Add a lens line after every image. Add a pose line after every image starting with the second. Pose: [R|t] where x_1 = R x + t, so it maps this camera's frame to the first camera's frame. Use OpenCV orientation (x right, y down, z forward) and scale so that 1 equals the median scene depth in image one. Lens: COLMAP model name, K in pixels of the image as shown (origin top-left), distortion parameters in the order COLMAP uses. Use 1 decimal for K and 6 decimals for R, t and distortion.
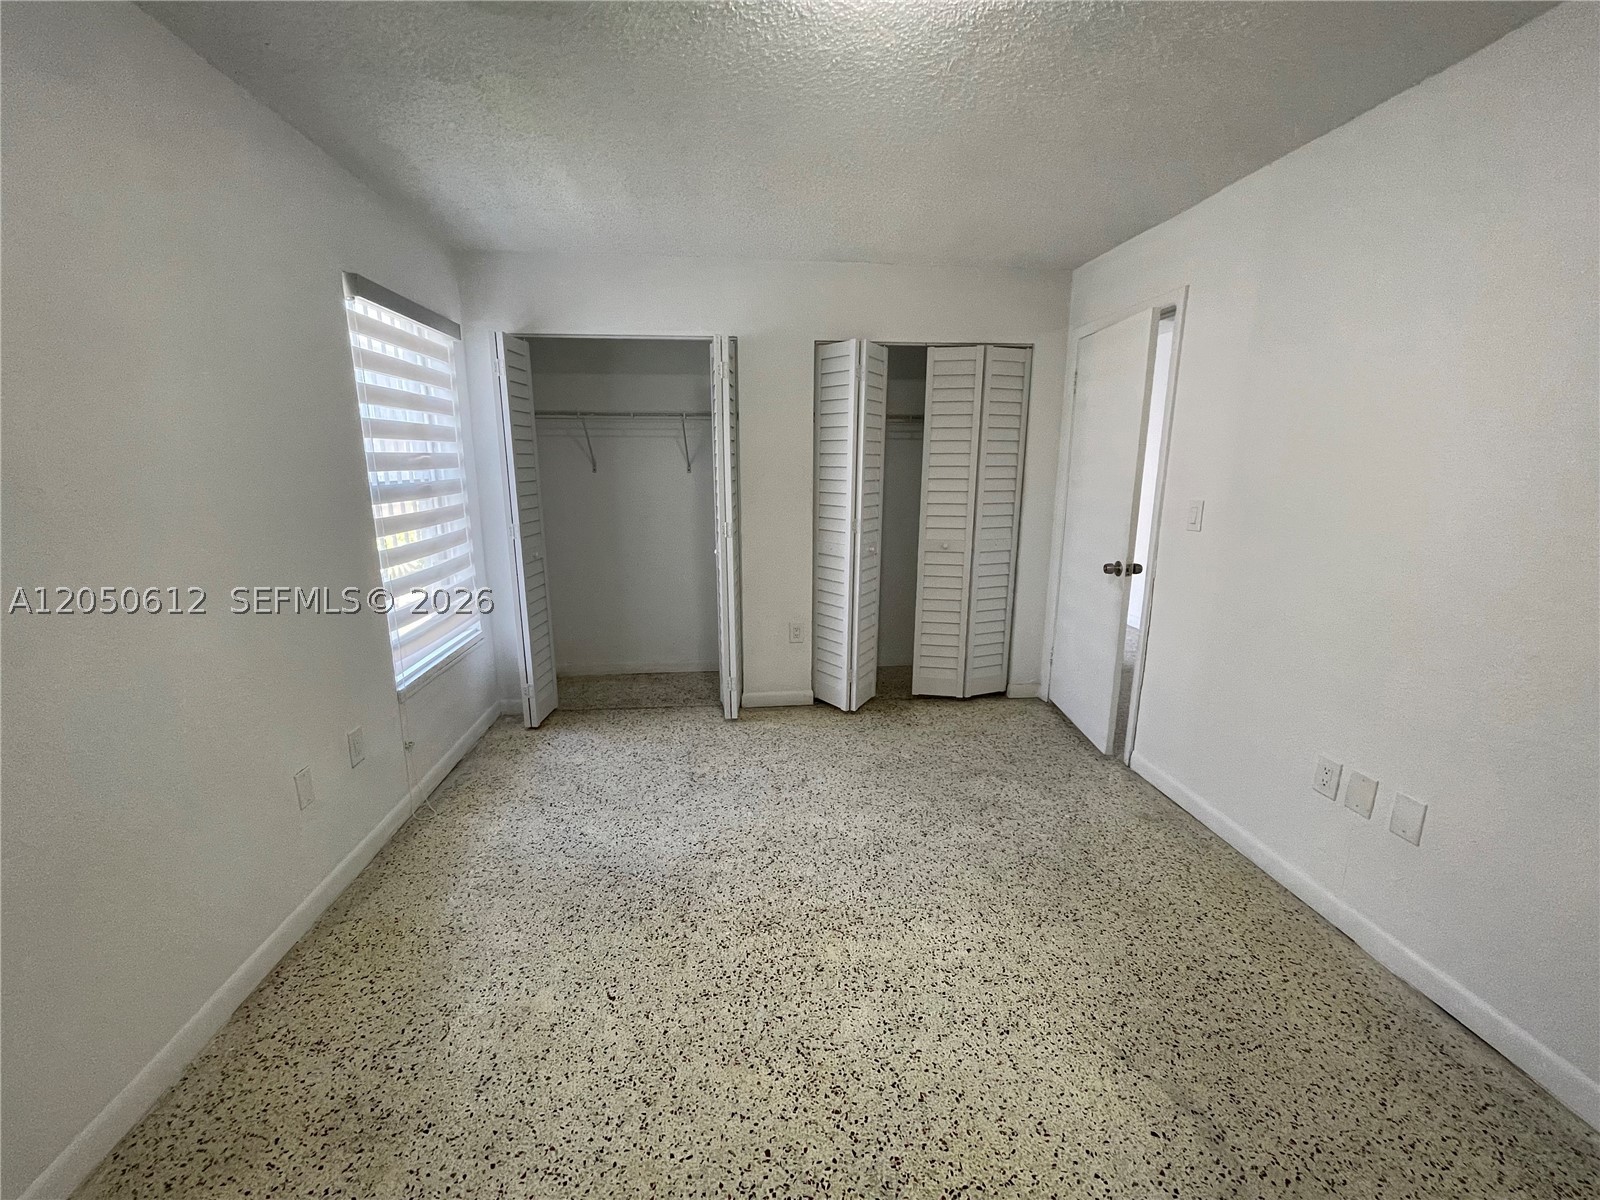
lens RADIAL K [[645.6, 0, 796.1], [0, 645.6, 606.8], [0, 0, 1]] dist [-0.005364, 0.001745]
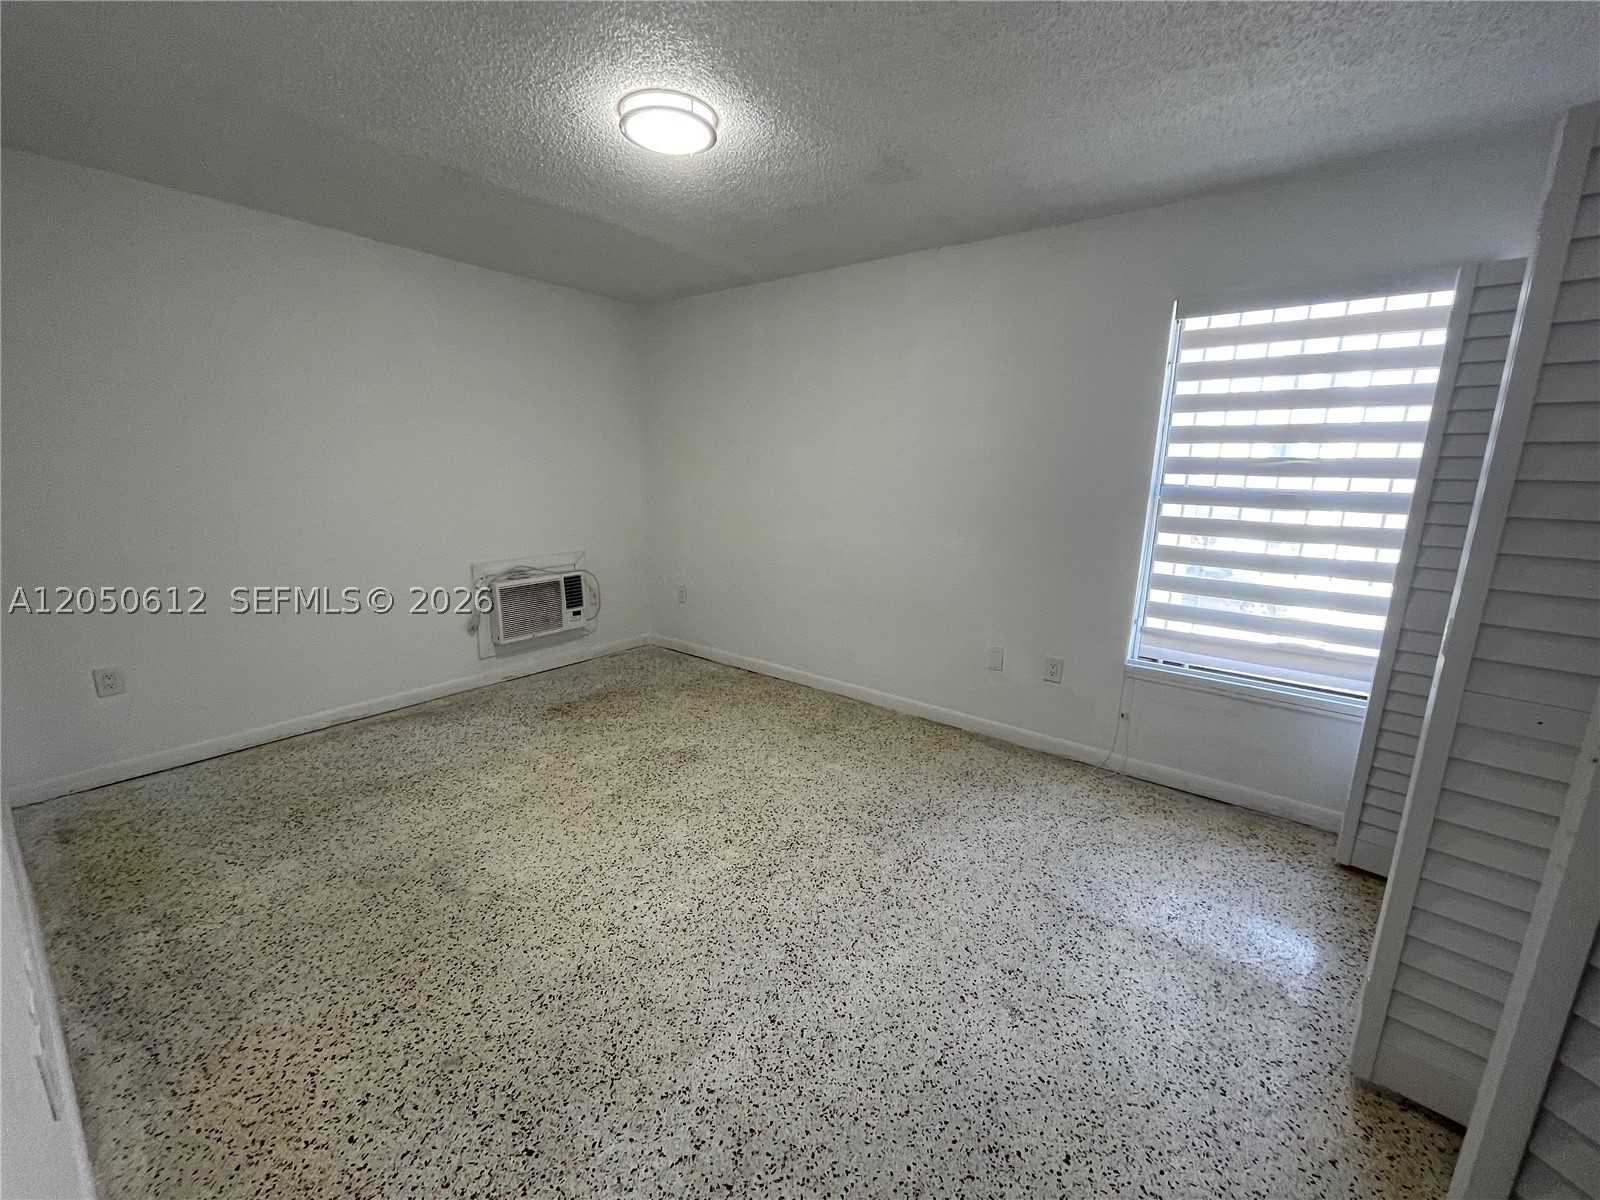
lens RADIAL K [[645.6, 0, 790.7], [0, 645.6, 596.5], [0, 0, 1]] dist [-0.005364, 0.001745]
pose [[-0.695318, 0.131346, -0.706598, 0.665163], [-0.180448, 0.919761, 0.348537, -0.306688], [0.695681, 0.369848, -0.615825, 1.412000]]
